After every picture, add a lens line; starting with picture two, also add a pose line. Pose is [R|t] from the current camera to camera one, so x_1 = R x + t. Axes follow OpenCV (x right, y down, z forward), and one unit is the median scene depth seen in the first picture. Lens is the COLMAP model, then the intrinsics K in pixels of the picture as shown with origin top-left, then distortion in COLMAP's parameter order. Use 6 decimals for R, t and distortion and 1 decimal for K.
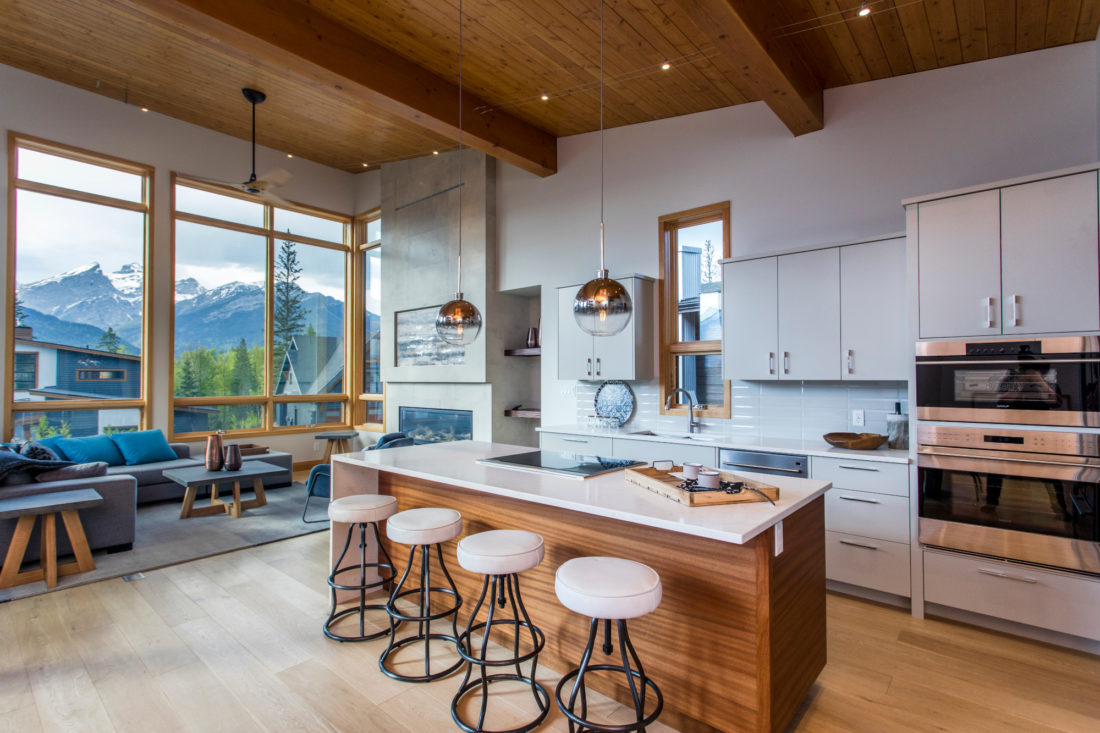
lens RADIAL K [[525.6, 0, 550.0], [0, 525.6, 366.5], [0, 0, 1]] dist [-0.002588, -0.000486]
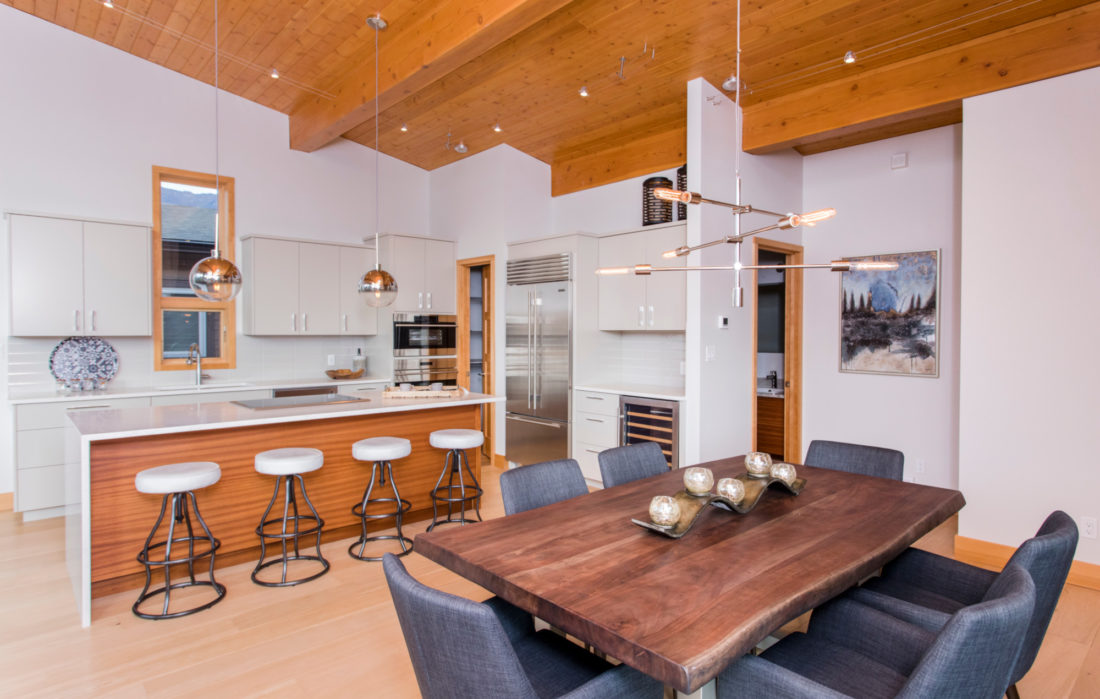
lens RADIAL K [[596.4, 0, 550.0], [0, 596.4, 349.5], [0, 0, 1]] dist [0.029060, 0.000151]
pose [[0.104069, -0.027095, 0.994201, -0.649710], [-0.022745, 0.999303, 0.029615, 0.001723], [-0.994310, -0.025695, 0.103381, 0.126970]]
